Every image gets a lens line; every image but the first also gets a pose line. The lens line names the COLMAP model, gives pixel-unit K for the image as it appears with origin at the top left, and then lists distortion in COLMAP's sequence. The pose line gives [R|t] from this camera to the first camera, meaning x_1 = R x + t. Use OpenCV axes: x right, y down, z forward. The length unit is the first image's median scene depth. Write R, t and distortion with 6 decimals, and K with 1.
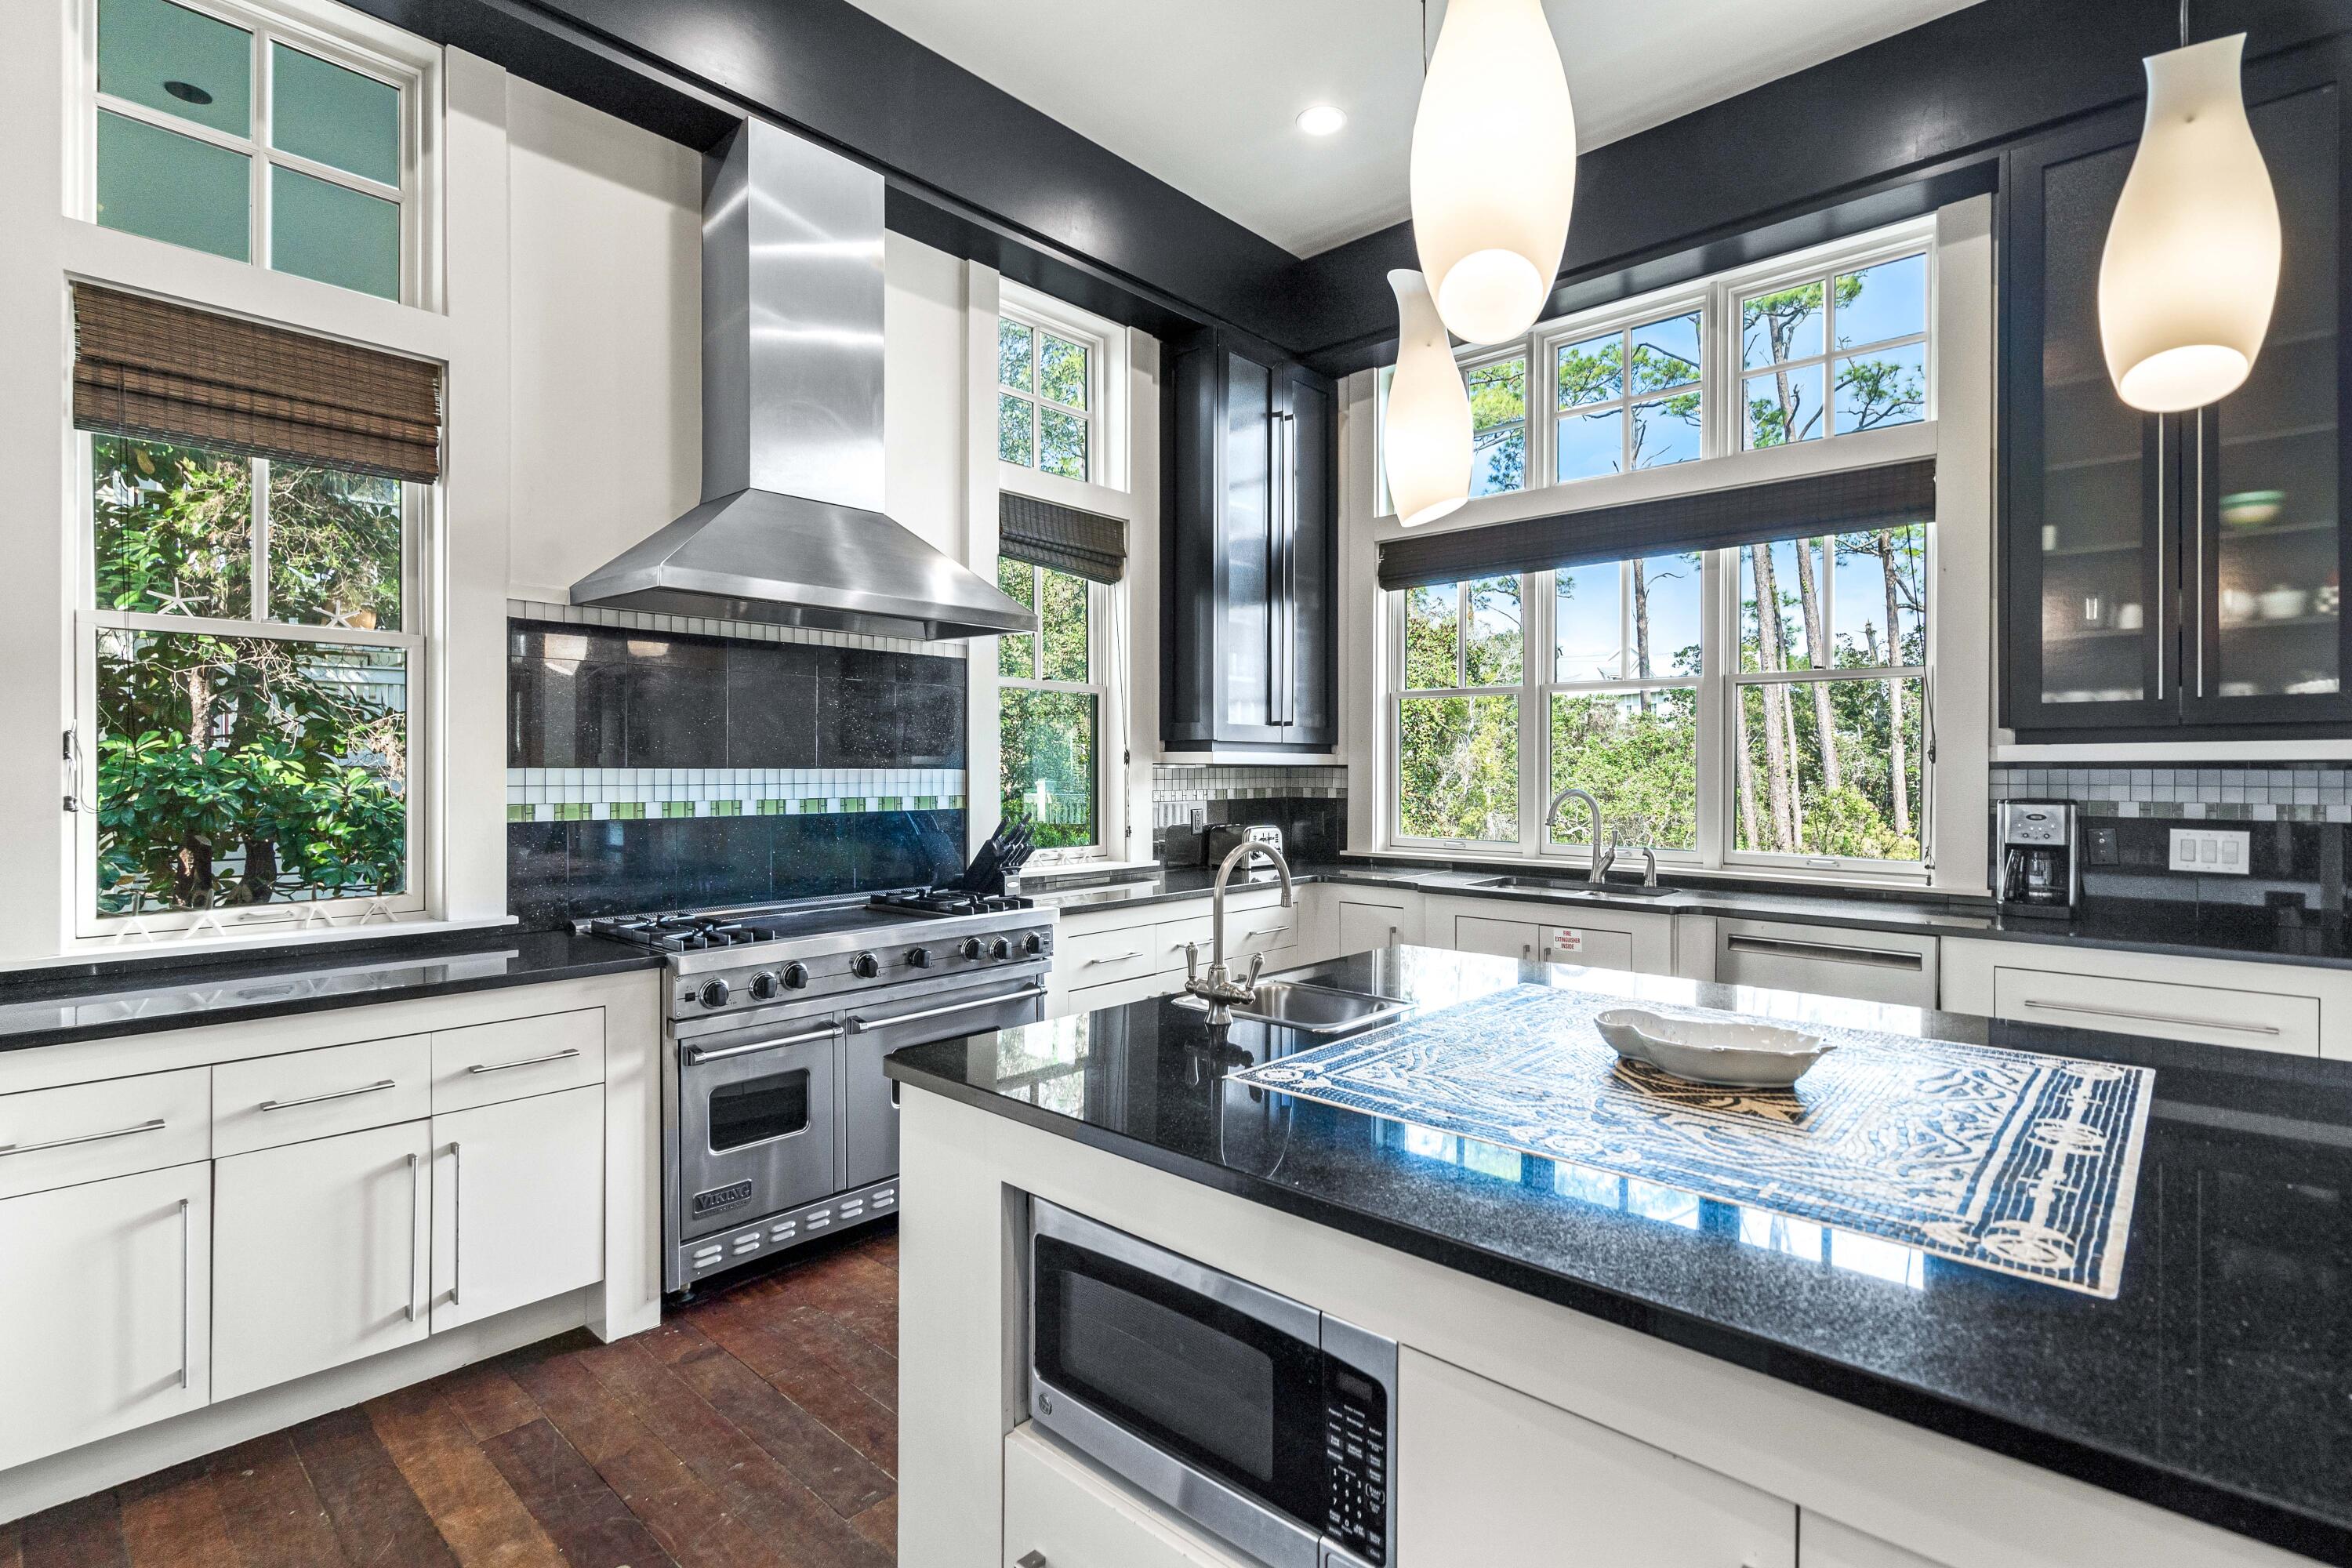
lens RADIAL K [[1095.6, 0, 1176.0], [0, 1095.6, 784.0], [0, 0, 1]] dist [-0.024703, 0.000241]
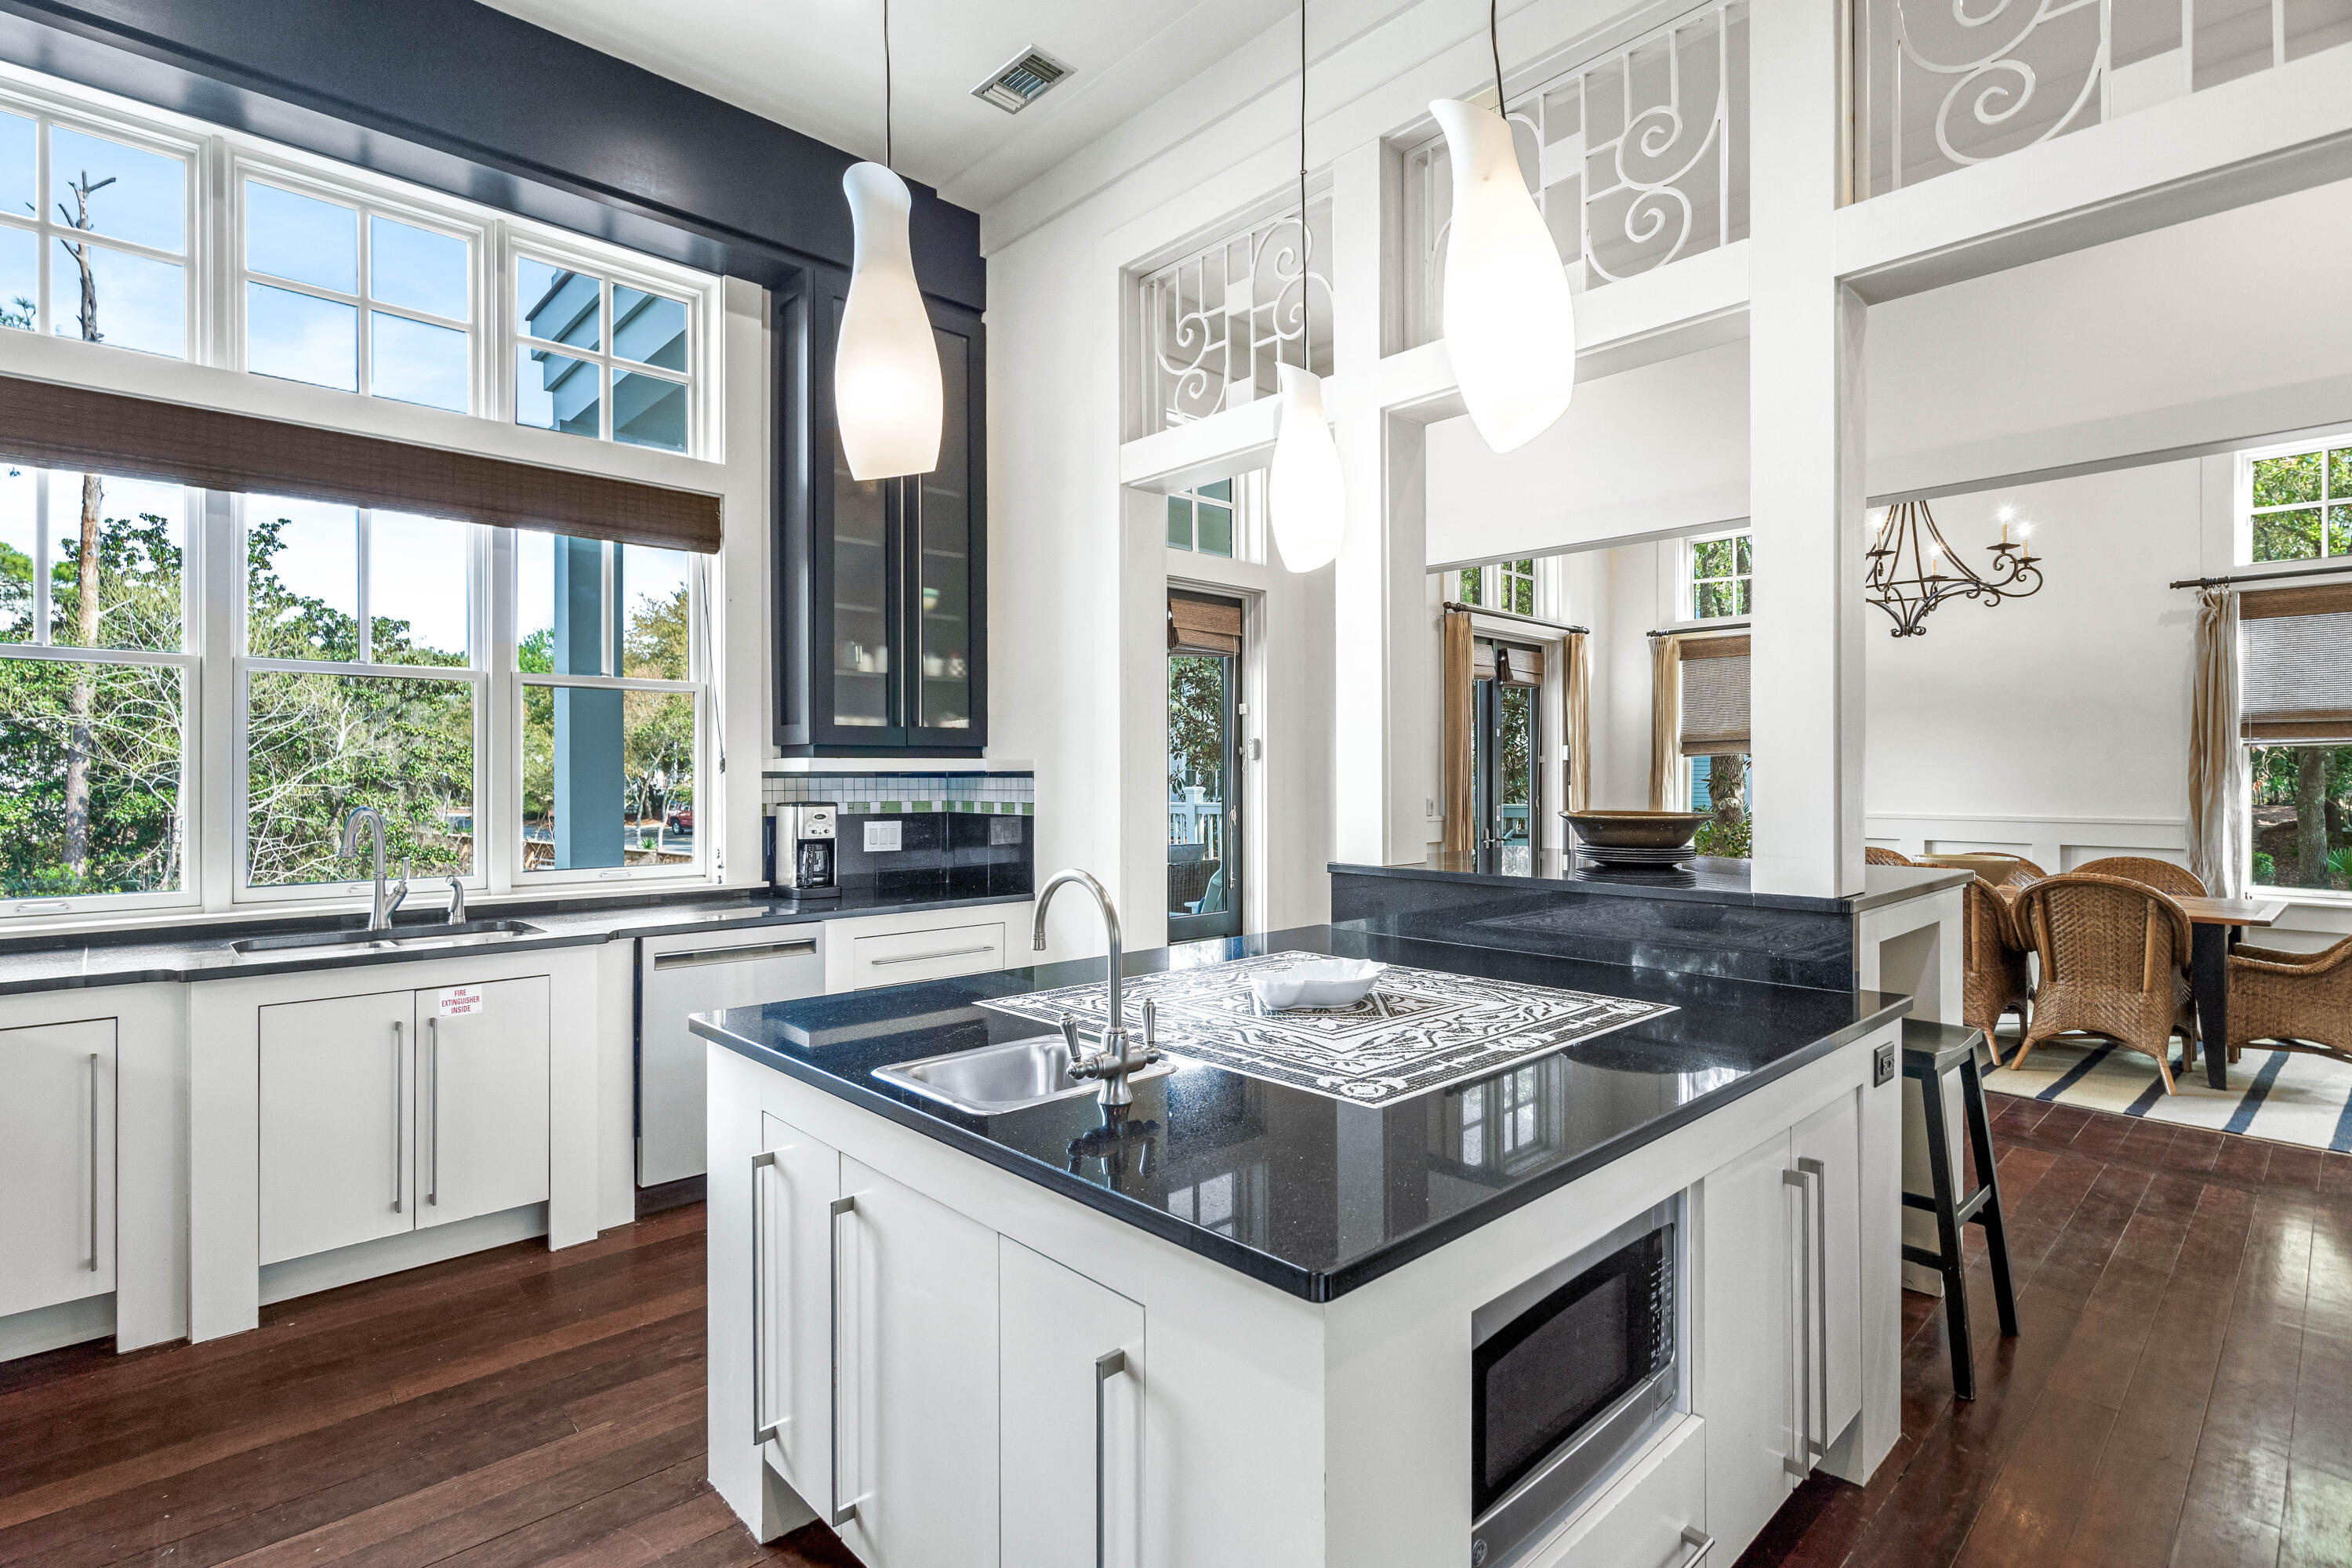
lens RADIAL K [[1072.2, 0, 1176.0], [0, 1072.2, 784.0], [0, 0, 1]] dist [0.002466, 0.000277]
pose [[0.089238, -0.006878, 0.995987, -0.390402], [0.017119, 0.999839, 0.005371, -0.006160], [-0.995863, 0.016571, 0.089341, 0.485247]]
